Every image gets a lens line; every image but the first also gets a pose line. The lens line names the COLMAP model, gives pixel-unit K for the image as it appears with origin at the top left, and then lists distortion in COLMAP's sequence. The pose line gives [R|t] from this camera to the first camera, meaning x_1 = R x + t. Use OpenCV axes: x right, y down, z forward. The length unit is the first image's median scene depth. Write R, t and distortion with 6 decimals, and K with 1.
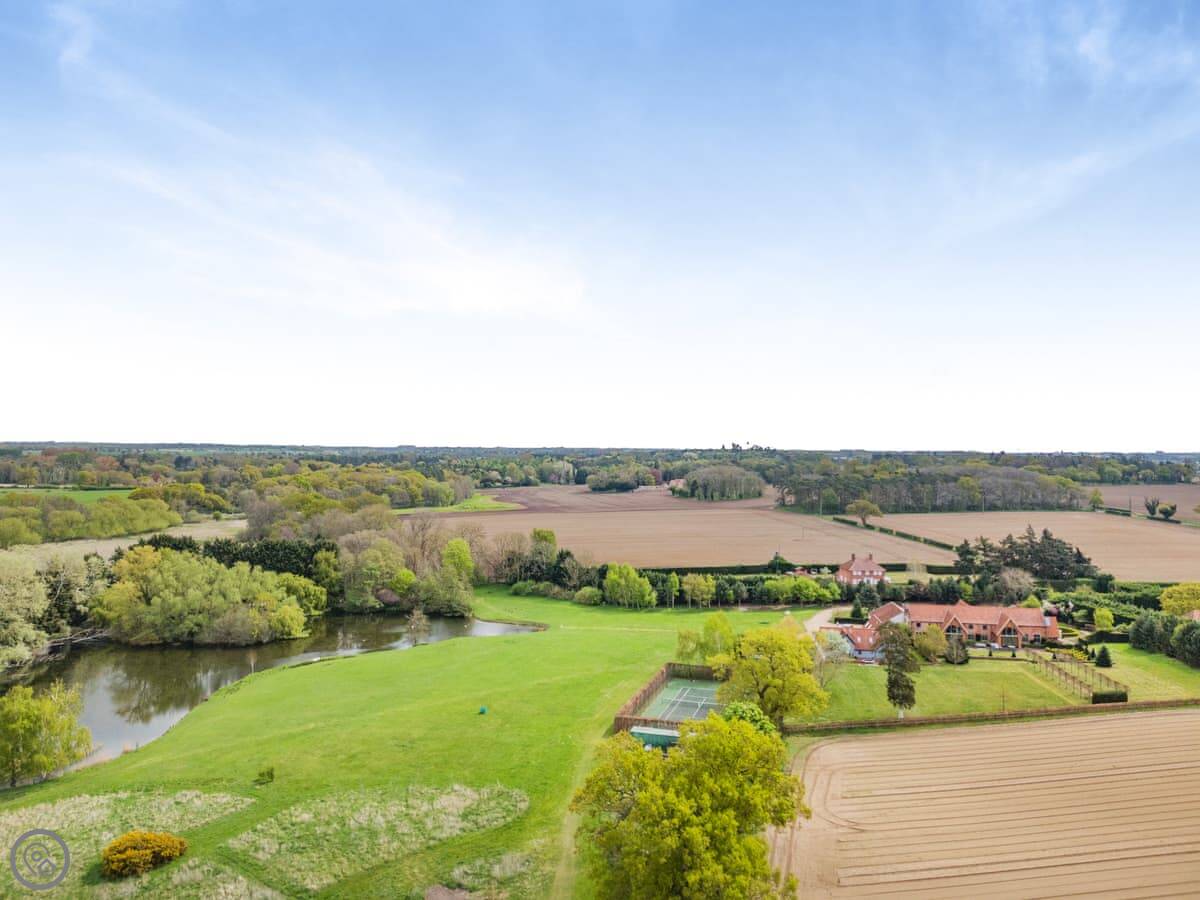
lens RADIAL K [[878.2, 0, 600.0], [0, 878.2, 450.0], [0, 0, 1]] dist [0.090592, -0.096936]
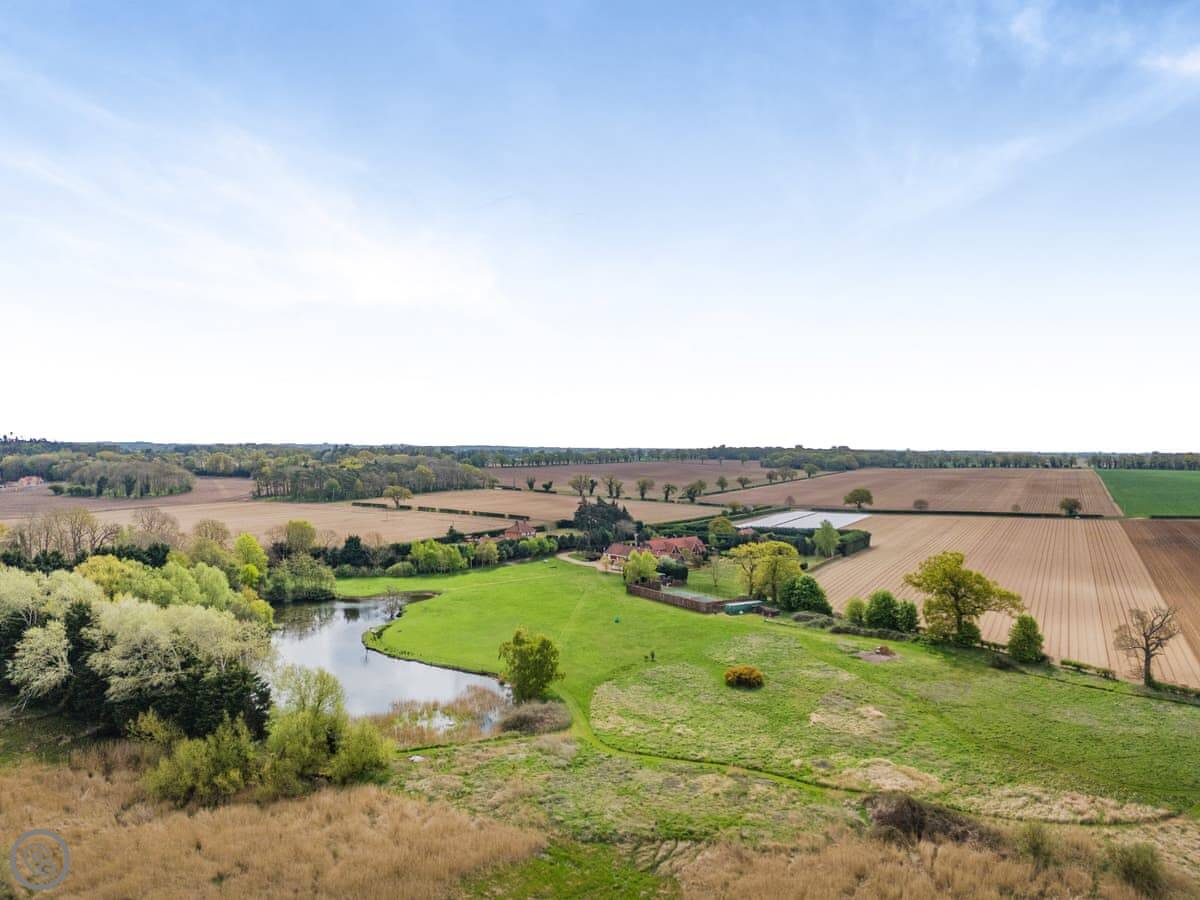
lens RADIAL K [[878.2, 0, 600.0], [0, 878.2, 450.0], [0, 0, 1]] dist [0.090592, -0.096936]
pose [[0.635772, -0.007202, 0.771843, -0.389173], [-0.000438, 0.999953, 0.009692, -0.003362], [-0.771877, -0.006500, 0.635739, 0.019805]]
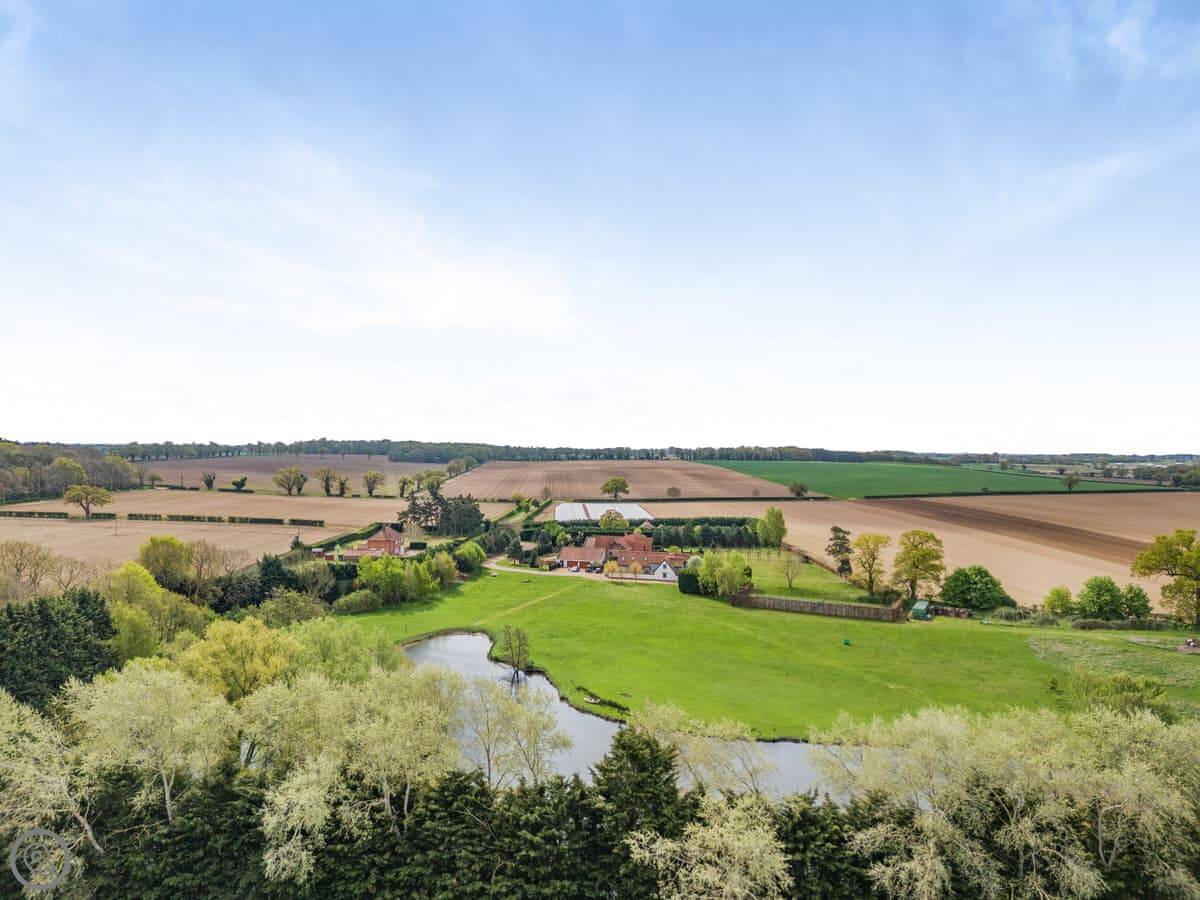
lens RADIAL K [[899.4, 0, 600.0], [0, 899.4, 450.0], [0, 0, 1]] dist [0.045532, -0.001446]
pose [[0.162271, -0.010641, 0.986689, -0.393838], [-0.004480, 0.999924, 0.011521, 0.010745], [-0.986736, -0.006290, 0.162211, 0.337642]]
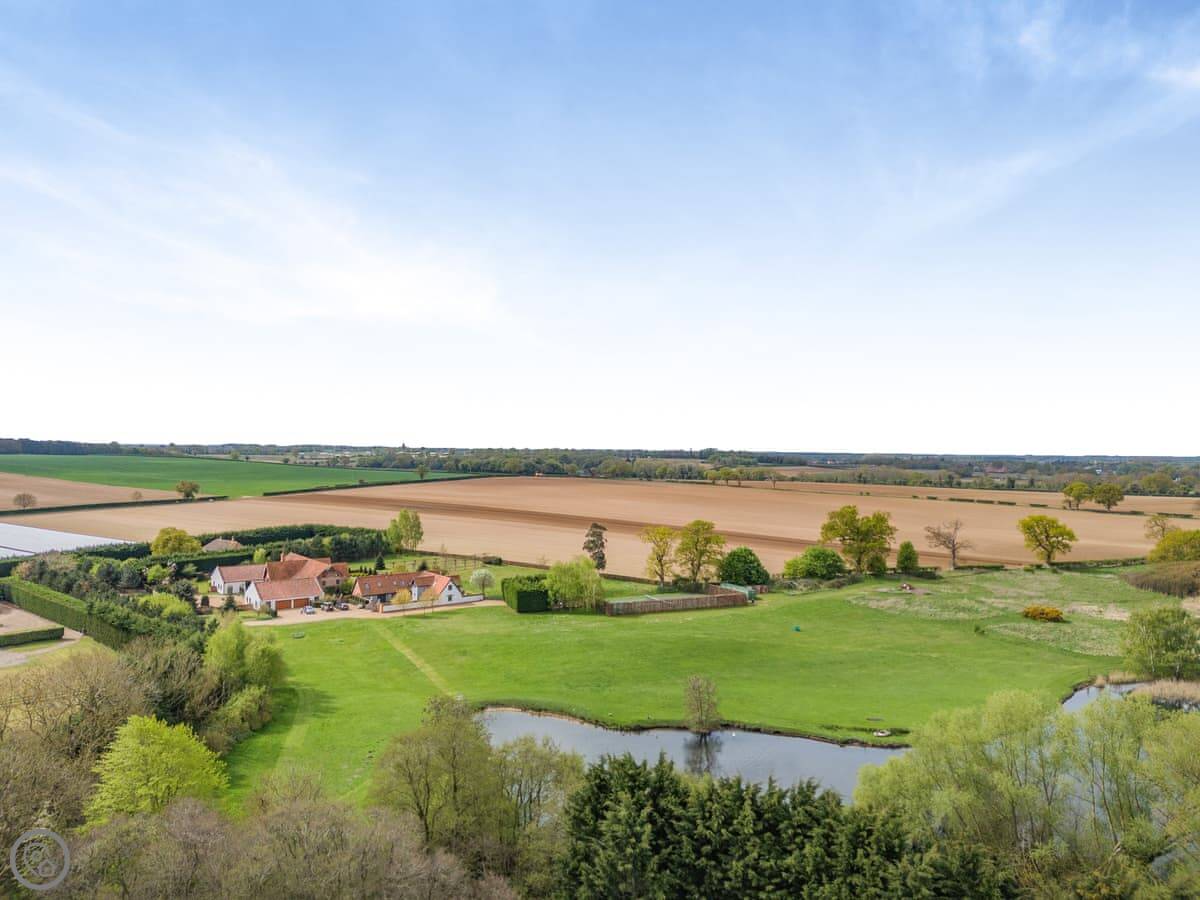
lens RADIAL K [[878.2, 0, 600.0], [0, 878.2, 450.0], [0, 0, 1]] dist [0.090592, -0.096936]
pose [[-0.670112, -0.018110, 0.742039, -0.252077], [-0.006274, 0.999805, 0.018736, 0.007759], [-0.742234, 0.007899, -0.670095, 0.606610]]
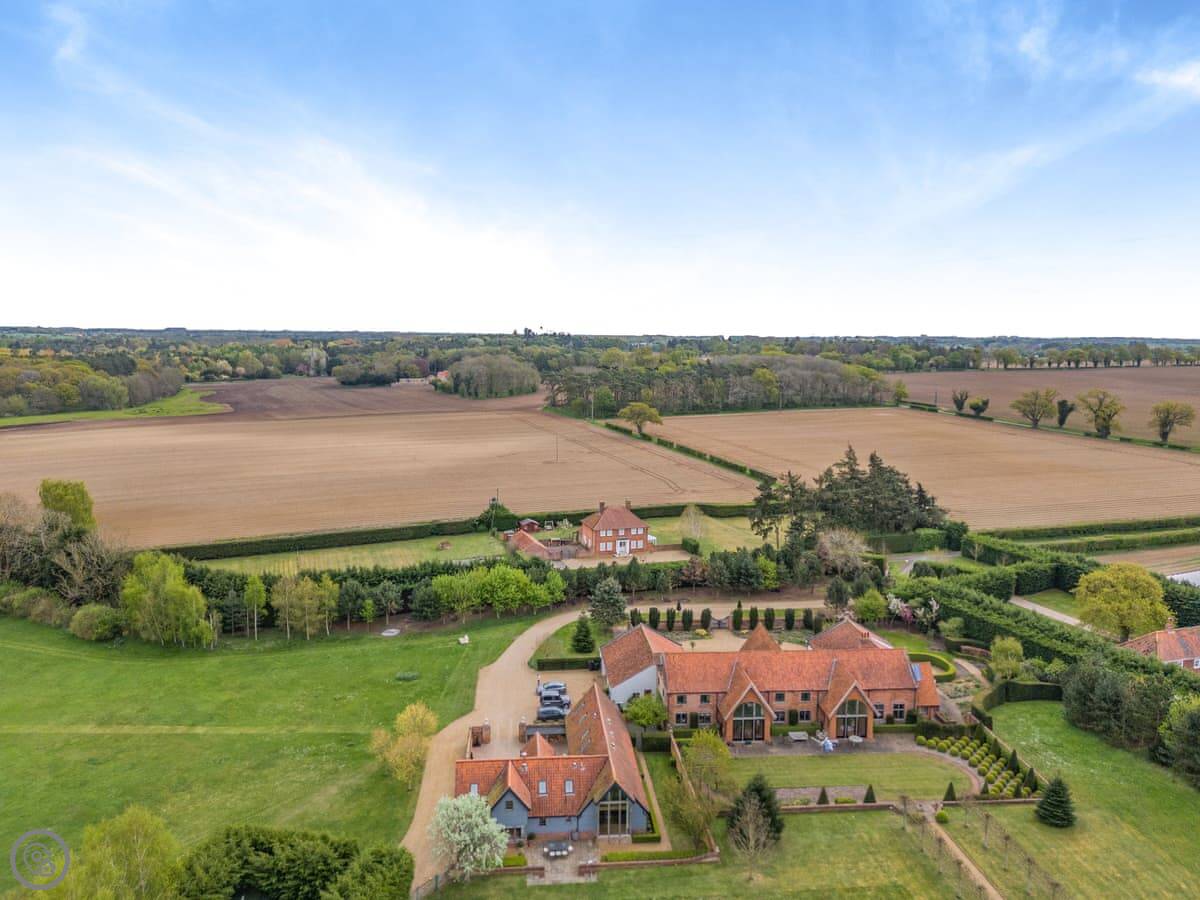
lens RADIAL K [[878.2, 0, 600.0], [0, 878.2, 450.0], [0, 0, 1]] dist [0.090592, -0.096936]
pose [[0.977039, -0.028028, 0.211209, 0.086984], [0.000411, 0.991556, 0.129681, -0.001405], [-0.213060, -0.126616, 0.968800, 0.223961]]
